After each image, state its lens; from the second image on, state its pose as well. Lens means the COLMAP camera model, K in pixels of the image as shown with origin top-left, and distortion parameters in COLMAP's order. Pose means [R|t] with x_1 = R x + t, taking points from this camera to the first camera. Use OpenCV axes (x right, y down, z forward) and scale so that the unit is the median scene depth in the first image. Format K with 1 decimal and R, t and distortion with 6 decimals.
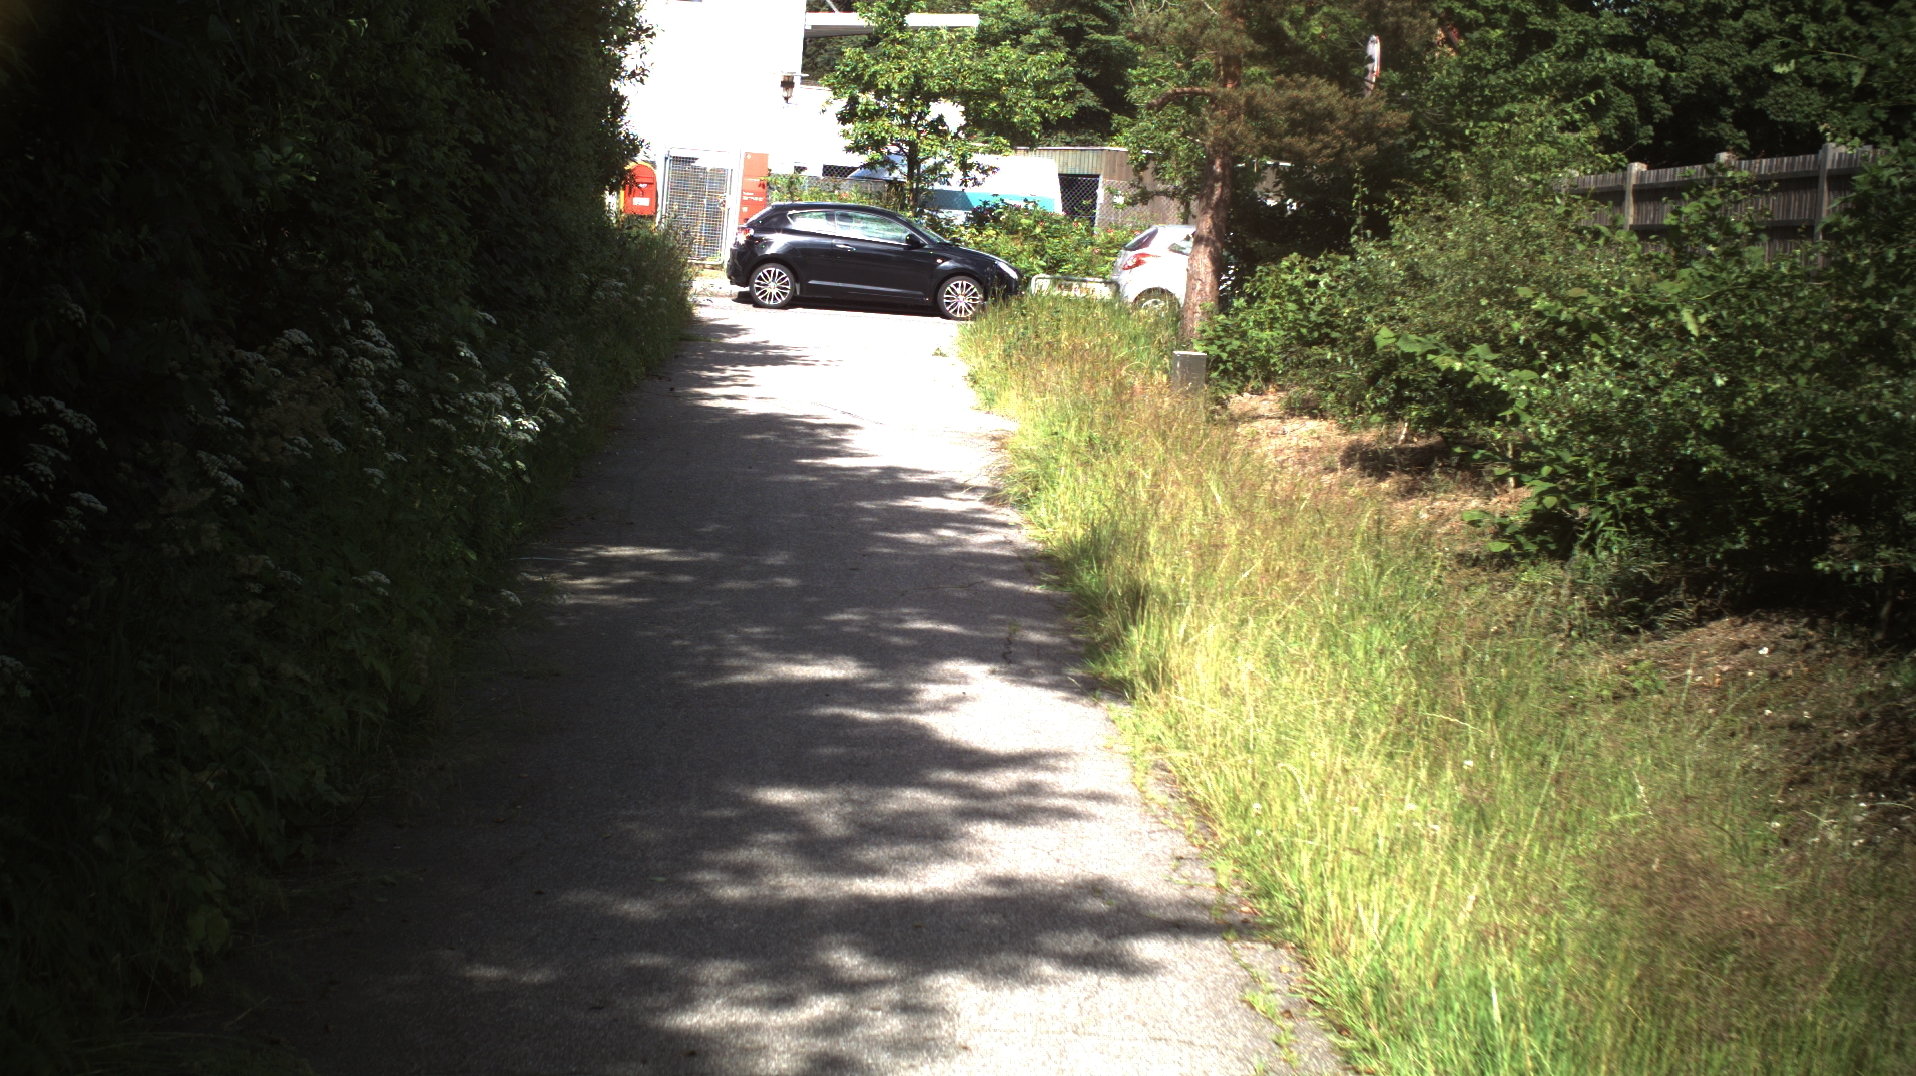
lens RADIAL K [[3389.9, 0, 958.0], [0, 3389.9, 538.0], [0, 0, 1]] dist [-0.294001, 0.303252]
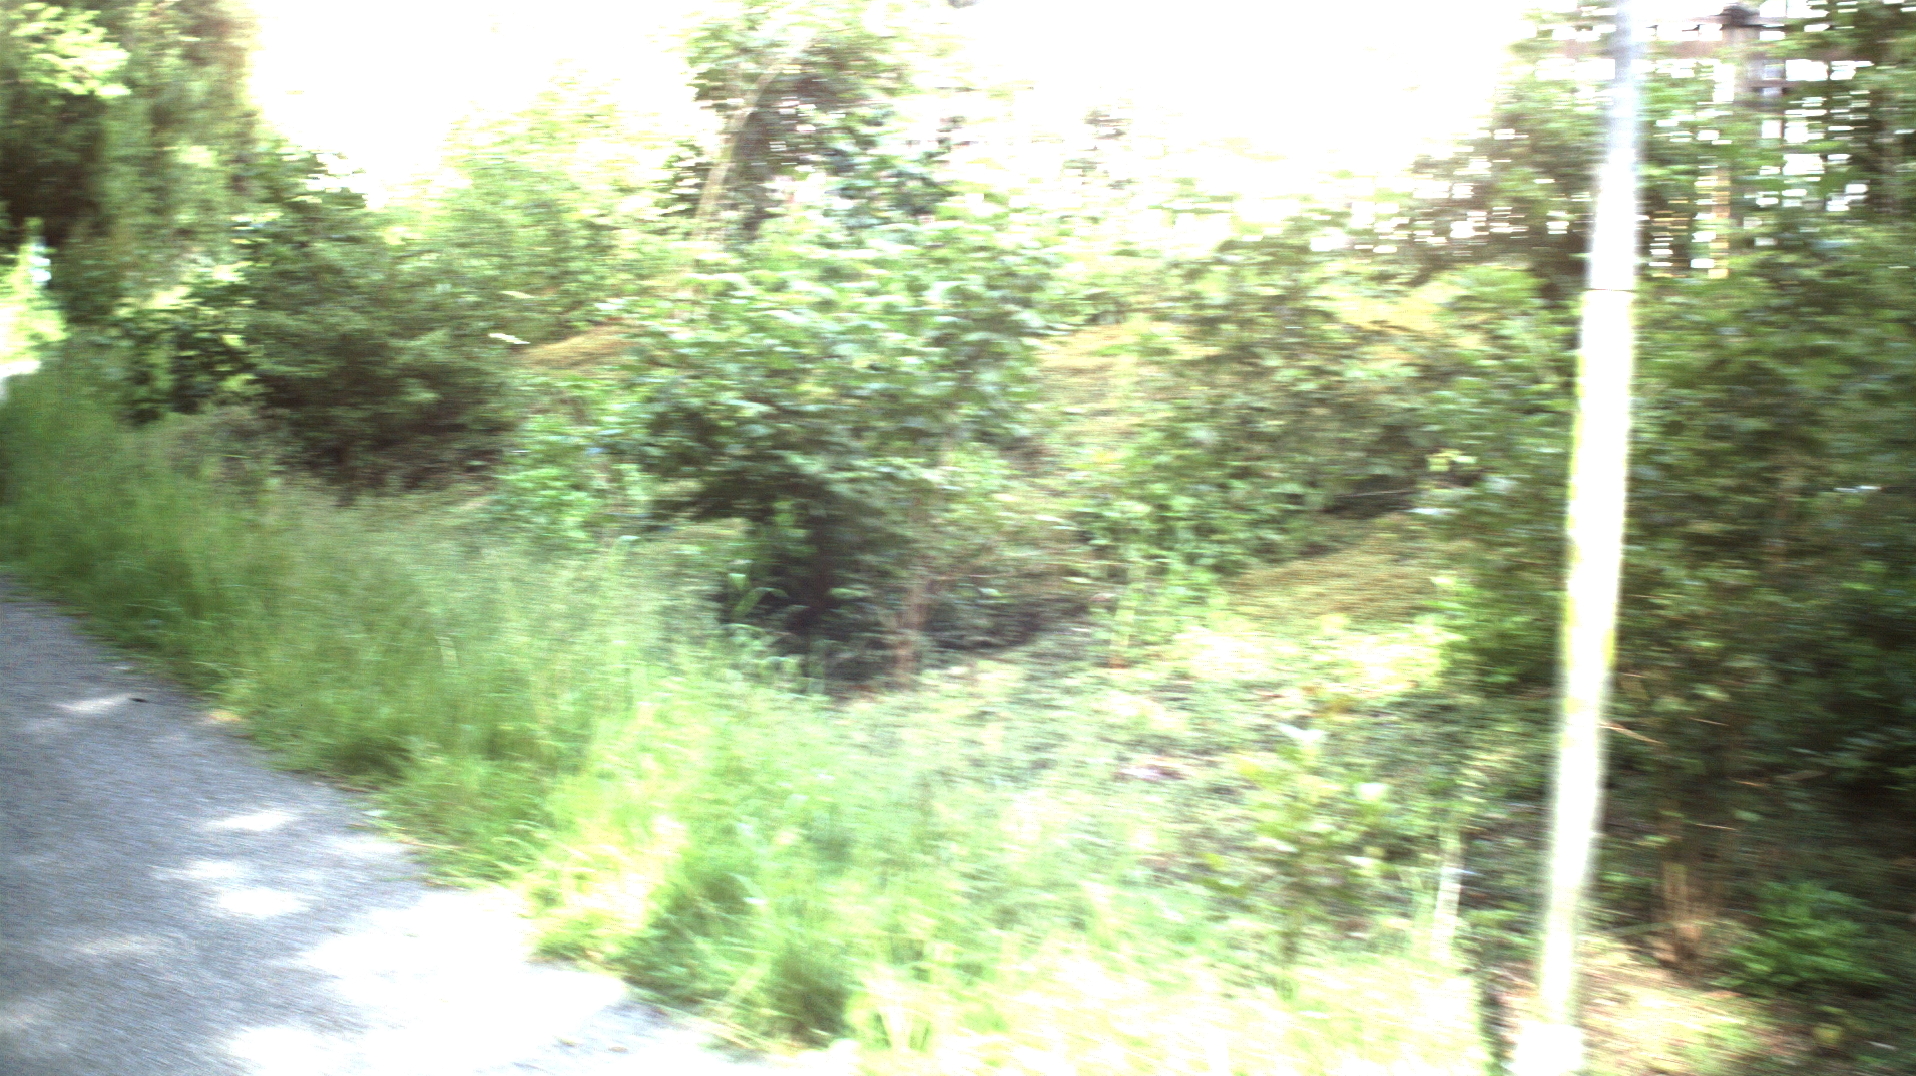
lens RADIAL K [[3389.9, 0, 958.0], [0, 3389.9, 538.0], [0, 0, 1]] dist [-0.294001, 0.303252]
pose [[0.998293, -0.028585, 0.050934, 0.158611], [0.029320, 0.999476, -0.013747, 0.108501], [-0.050514, 0.015217, 0.998607, -0.934309]]
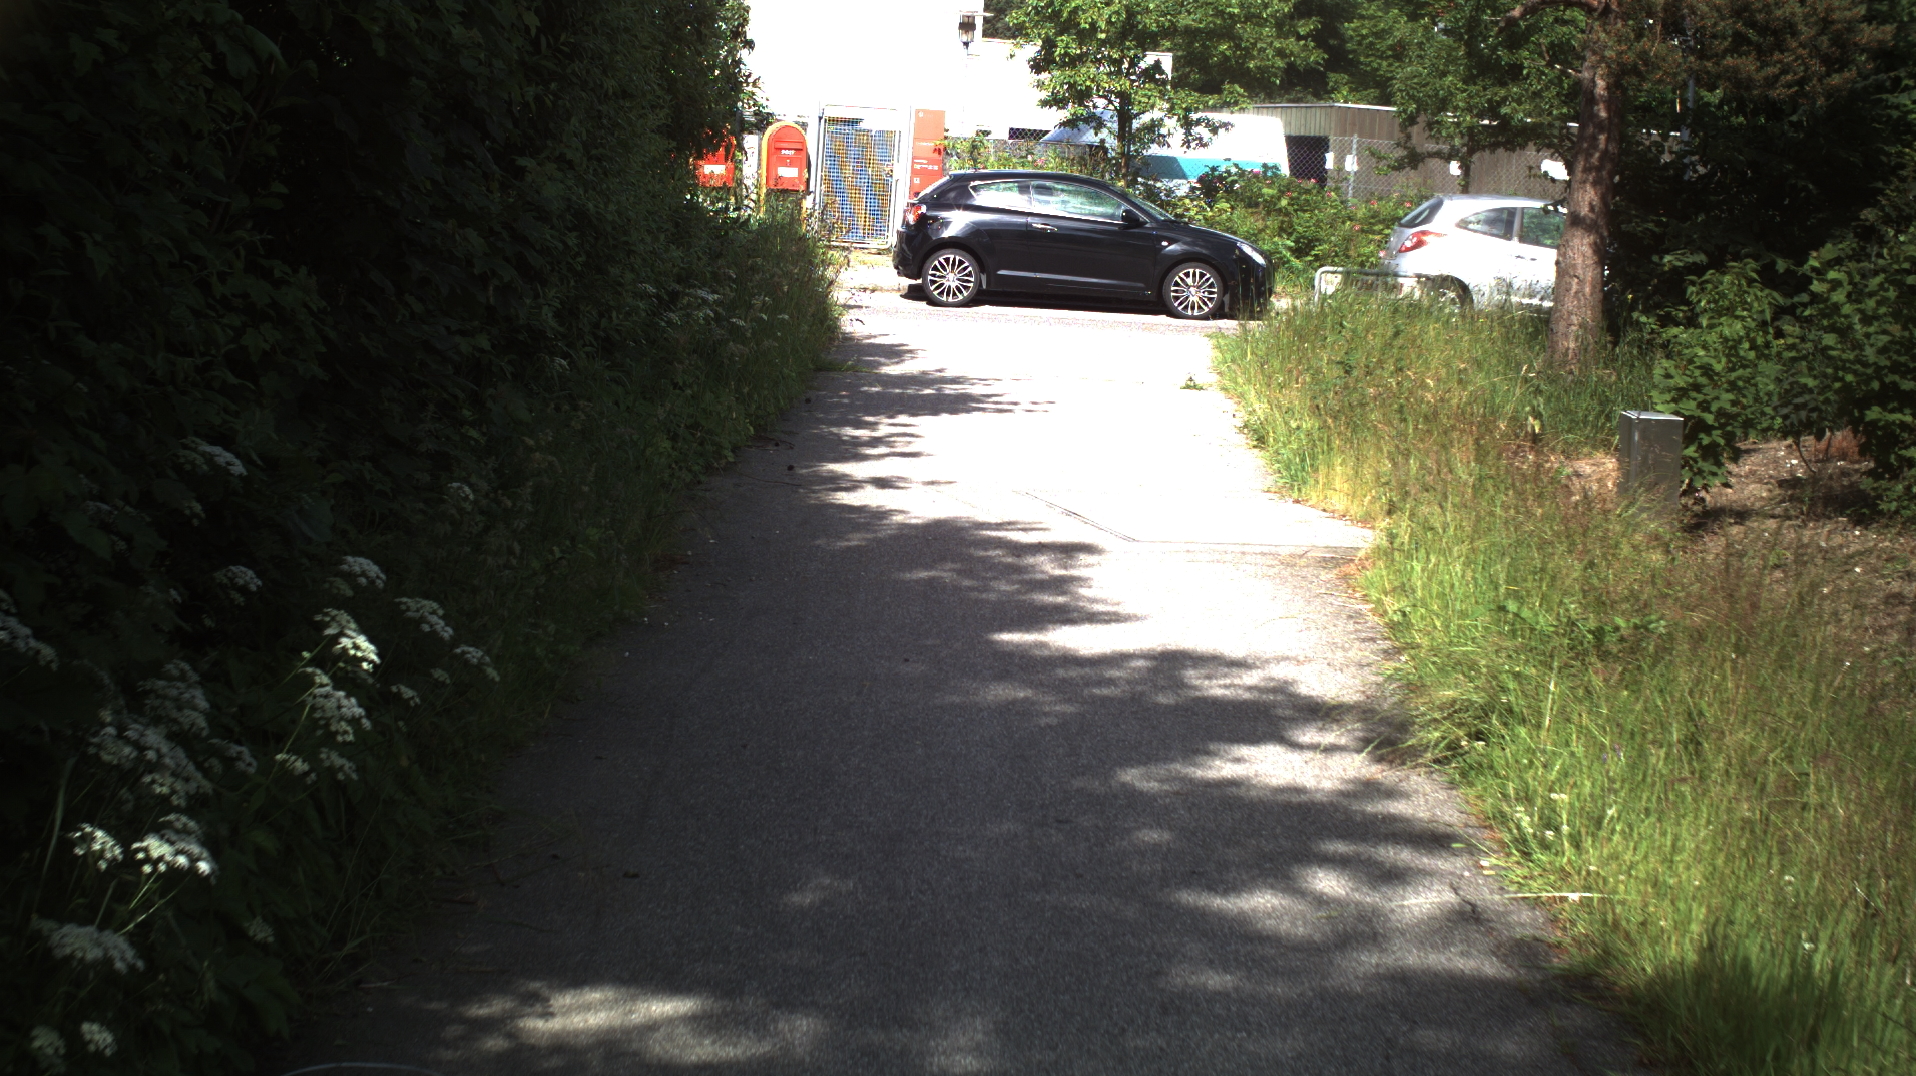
lens RADIAL K [[3389.9, 0, 958.0], [0, 3389.9, 538.0], [0, 0, 1]] dist [-0.294001, 0.303252]
pose [[0.998475, -0.008936, -0.054476, -0.011135], [0.009410, 0.999920, 0.008445, -0.020744], [0.054396, -0.008945, 0.998479, 0.216094]]
